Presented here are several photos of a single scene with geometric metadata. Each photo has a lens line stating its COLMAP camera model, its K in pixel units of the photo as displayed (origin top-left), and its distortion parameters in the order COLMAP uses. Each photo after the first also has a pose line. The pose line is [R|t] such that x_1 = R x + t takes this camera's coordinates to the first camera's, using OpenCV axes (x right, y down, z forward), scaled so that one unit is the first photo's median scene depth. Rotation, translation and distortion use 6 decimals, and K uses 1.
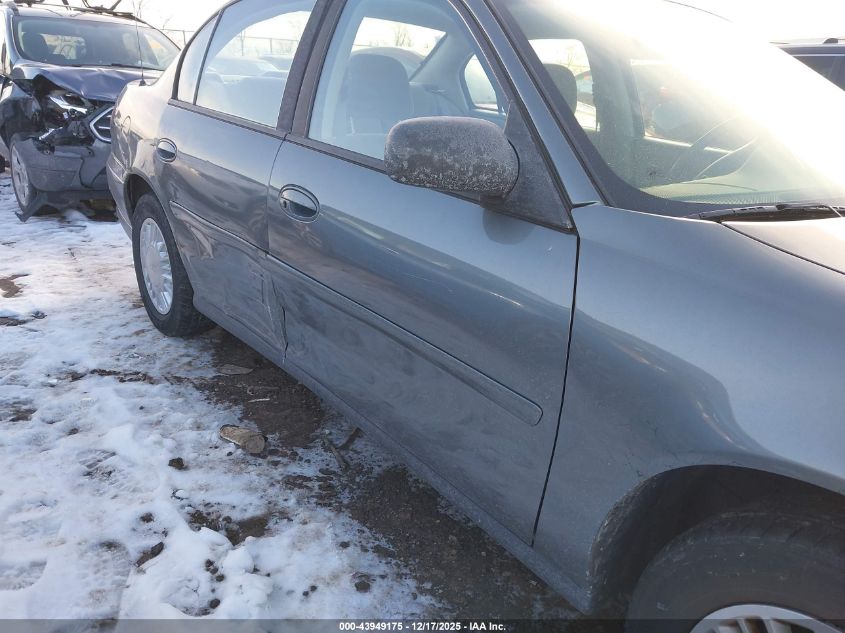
lens RADIAL K [[659.1, 0, 422.5], [0, 659.1, 316.5], [0, 0, 1]] dist [0.007358, -0.007912]
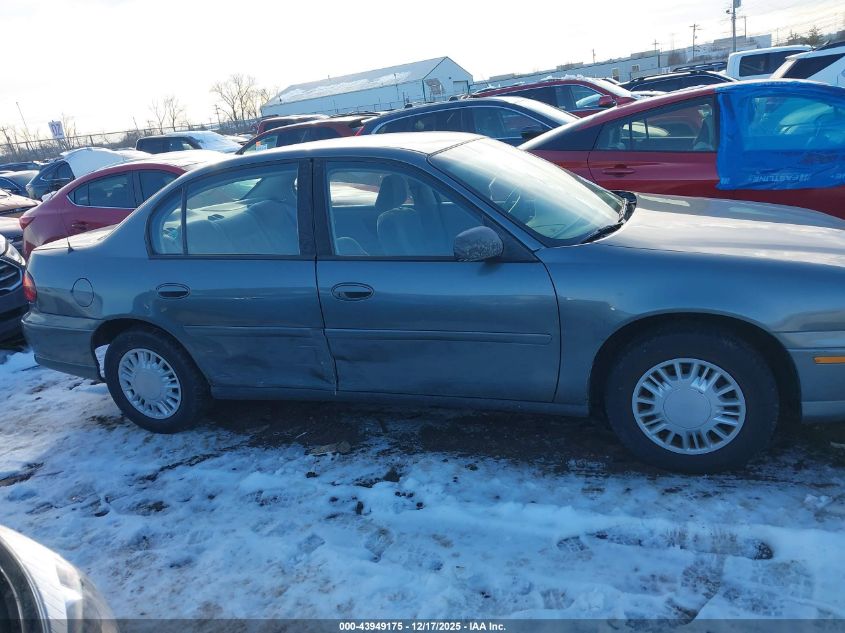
lens RADIAL K [[647.5, 0, 412.4], [0, 647.5, 339.3], [0, 0, 1]] dist [0.009544, -0.005939]
pose [[0.839647, -0.317097, 0.440957, -0.725823], [0.330635, 0.942527, 0.048203, -0.072888], [-0.430899, 0.105323, 0.896233, -0.497549]]
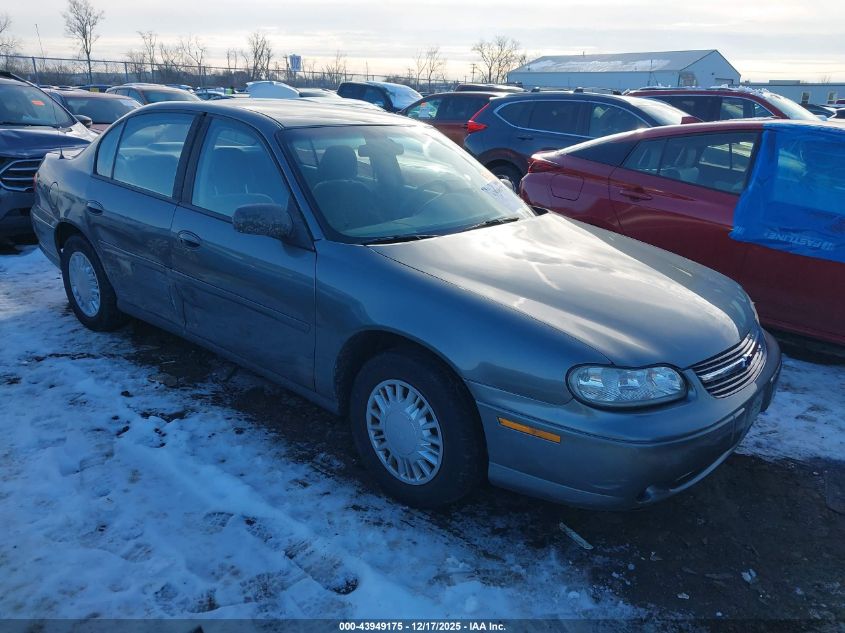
lens RADIAL K [[659.1, 0, 422.5], [0, 659.1, 316.5], [0, 0, 1]] dist [0.007358, -0.007912]
pose [[0.981568, -0.073269, 0.176511, 0.097594], [0.075676, 0.997108, -0.006938, 0.089601], [-0.175493, 0.020168, 0.984274, -0.818963]]
